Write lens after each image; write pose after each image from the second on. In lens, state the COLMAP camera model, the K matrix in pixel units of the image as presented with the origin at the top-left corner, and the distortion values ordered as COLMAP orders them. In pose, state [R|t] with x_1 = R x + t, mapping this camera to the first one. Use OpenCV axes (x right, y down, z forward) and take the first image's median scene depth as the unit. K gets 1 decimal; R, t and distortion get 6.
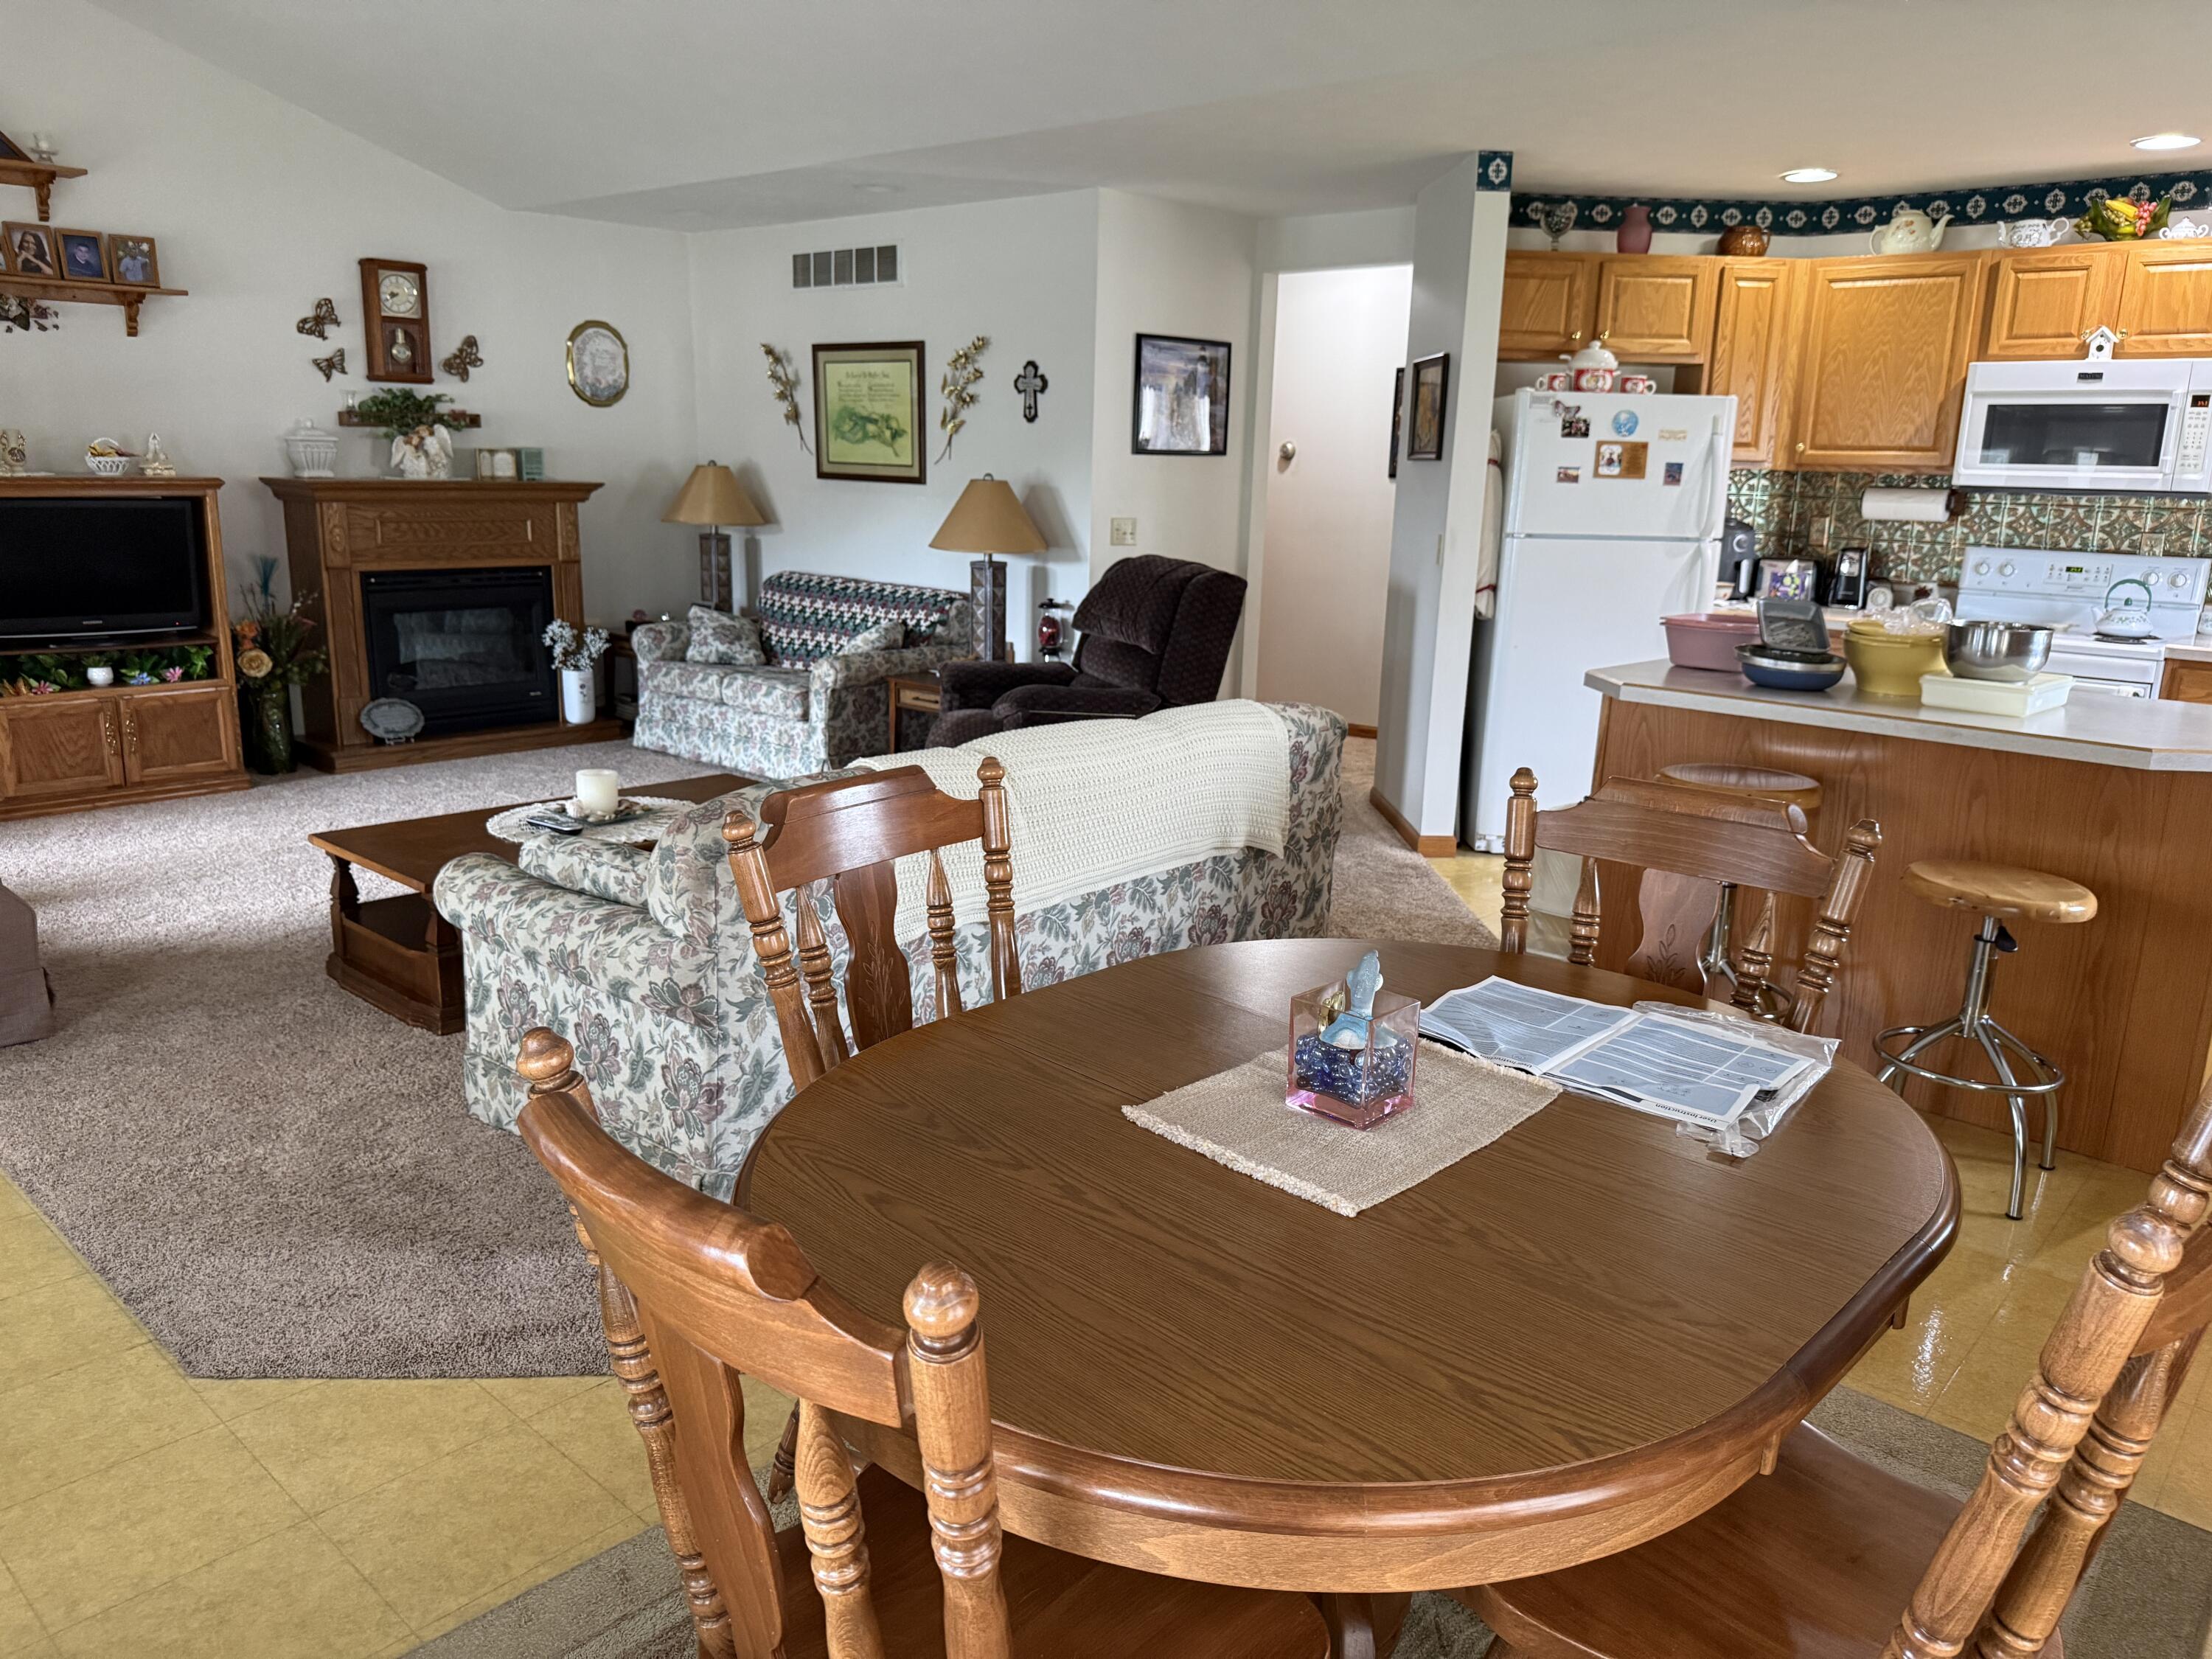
lens RADIAL K [[1550.2, 0, 1106.0], [0, 1550.2, 829.5], [0, 0, 1]] dist [0.118890, -0.191010]
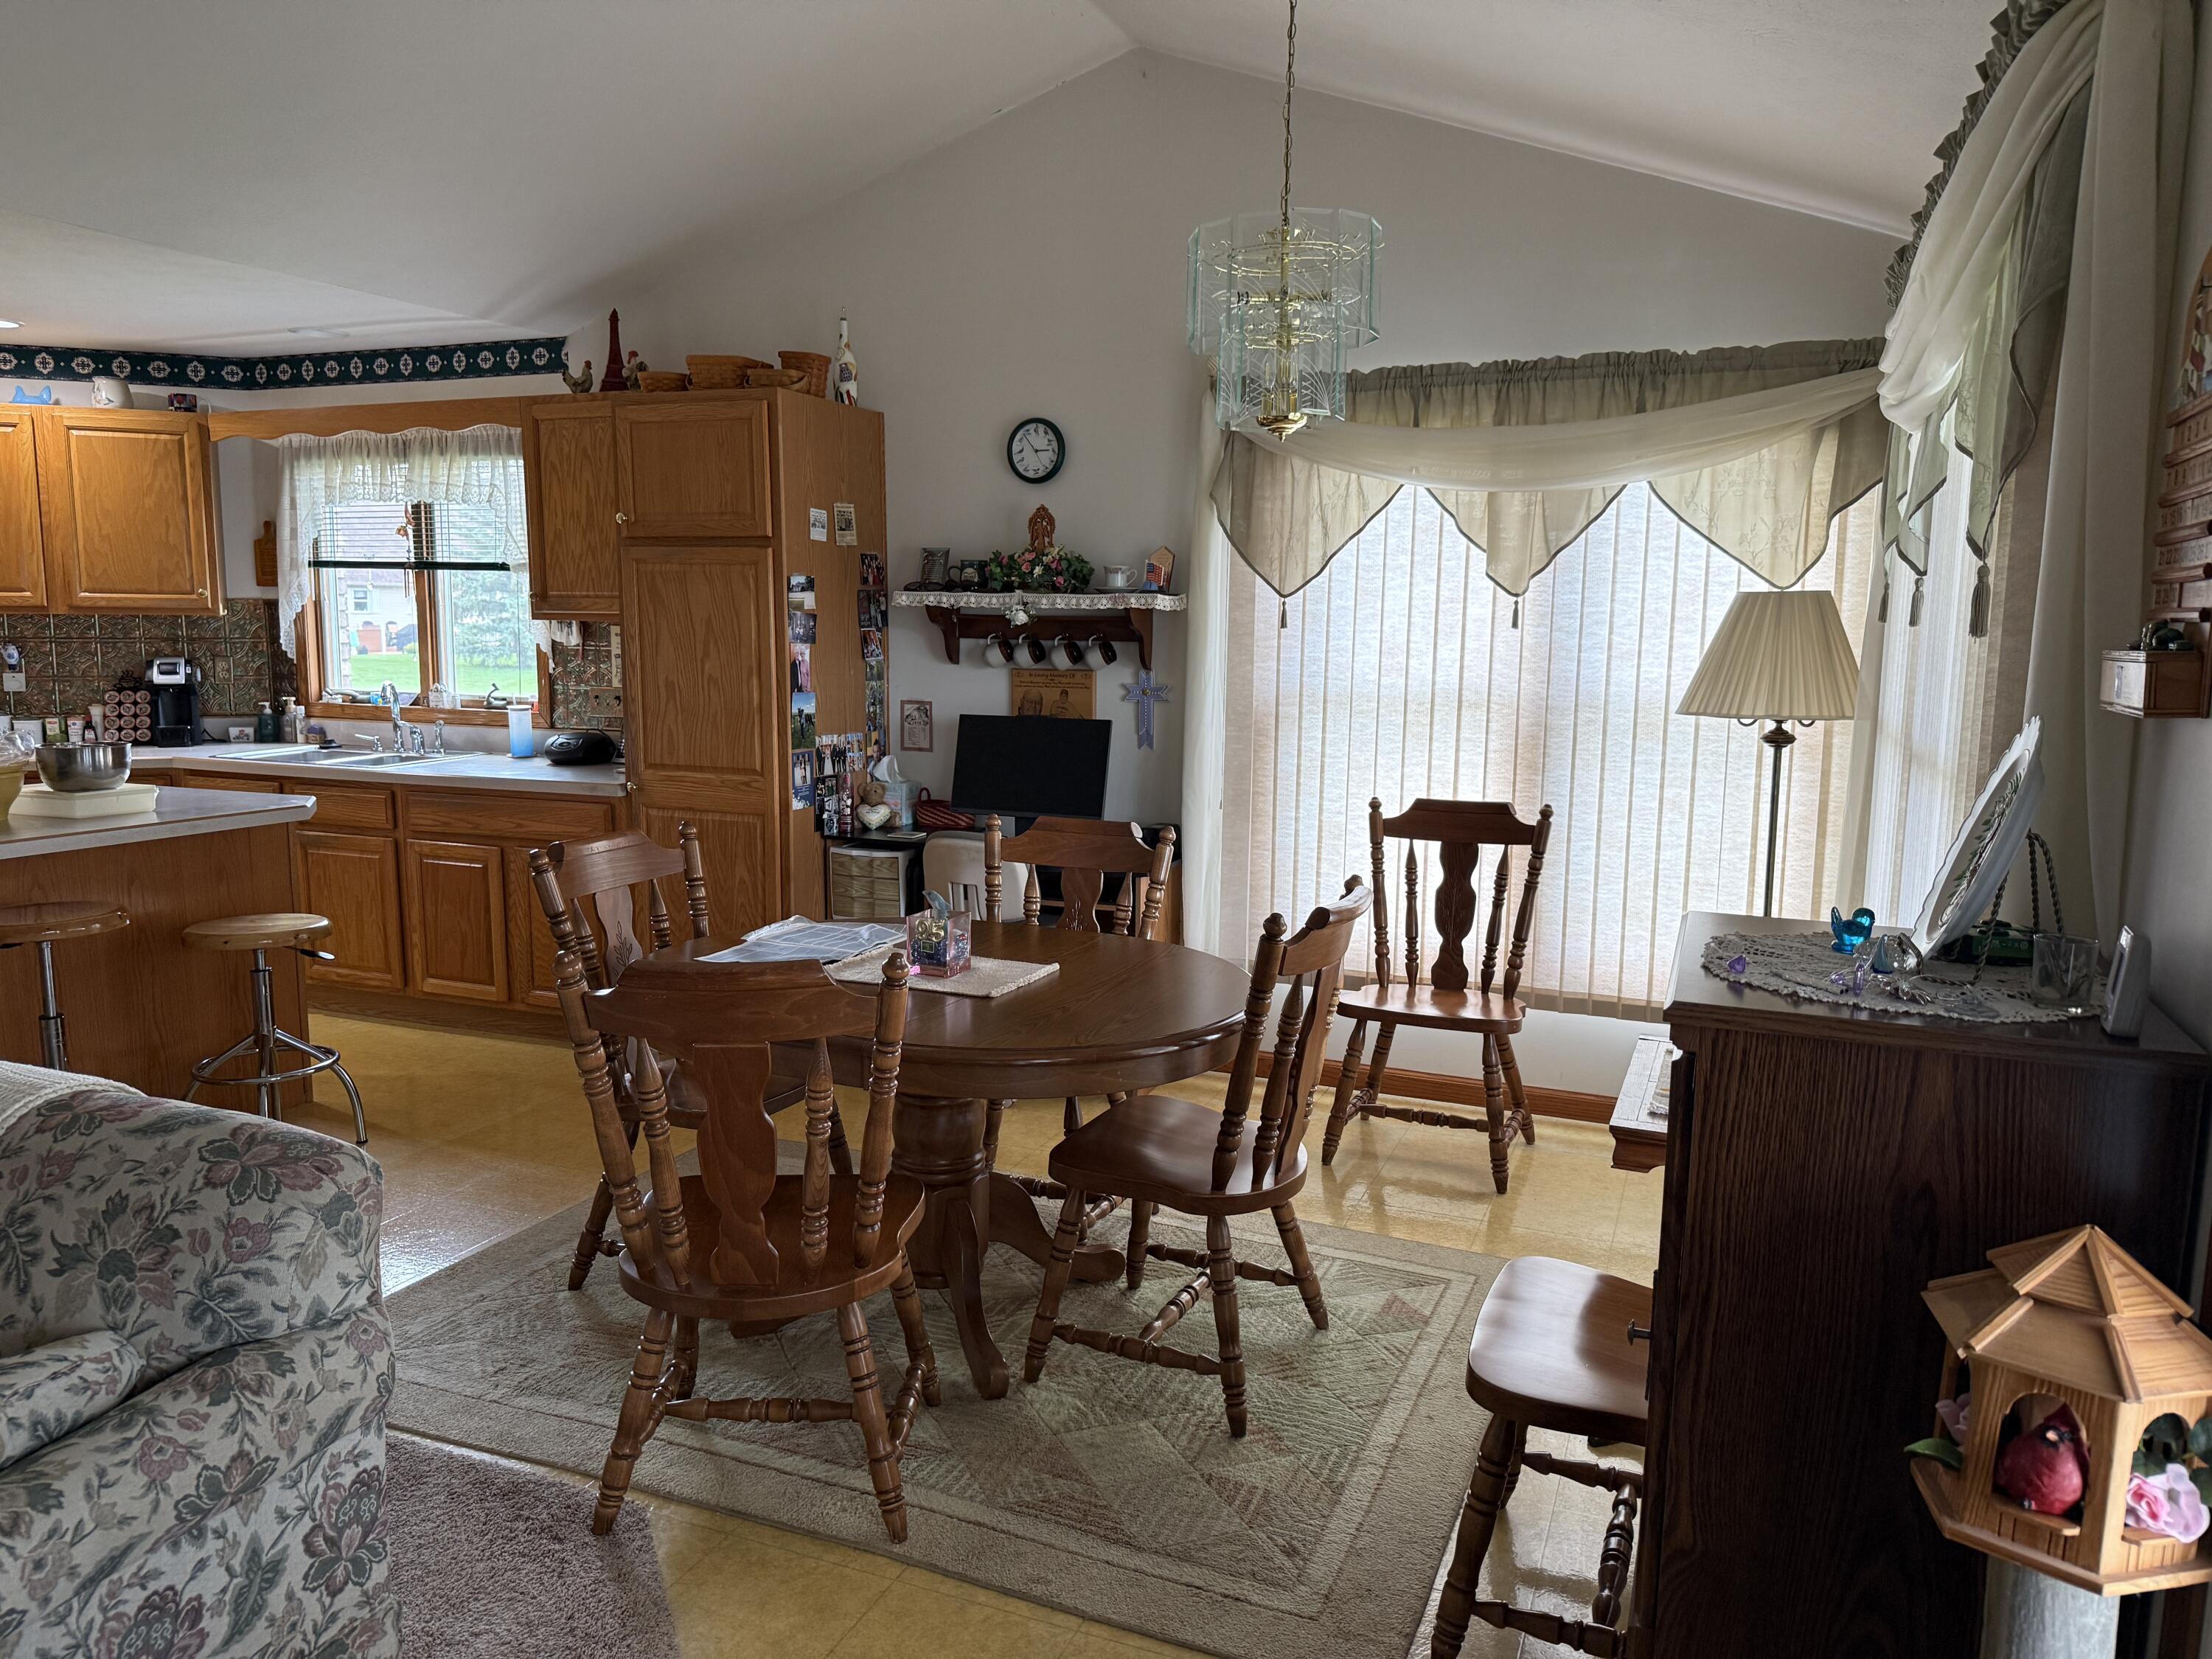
lens RADIAL K [[1542.0, 0, 1104.5], [0, 1542.0, 842.9], [0, 0, 1]] dist [0.128658, -0.164718]
pose [[-0.344739, -0.163851, 0.924288, -0.710126], [0.198586, 0.949632, 0.242412, -0.169007], [-0.917452, 0.267119, -0.294837, 0.571371]]
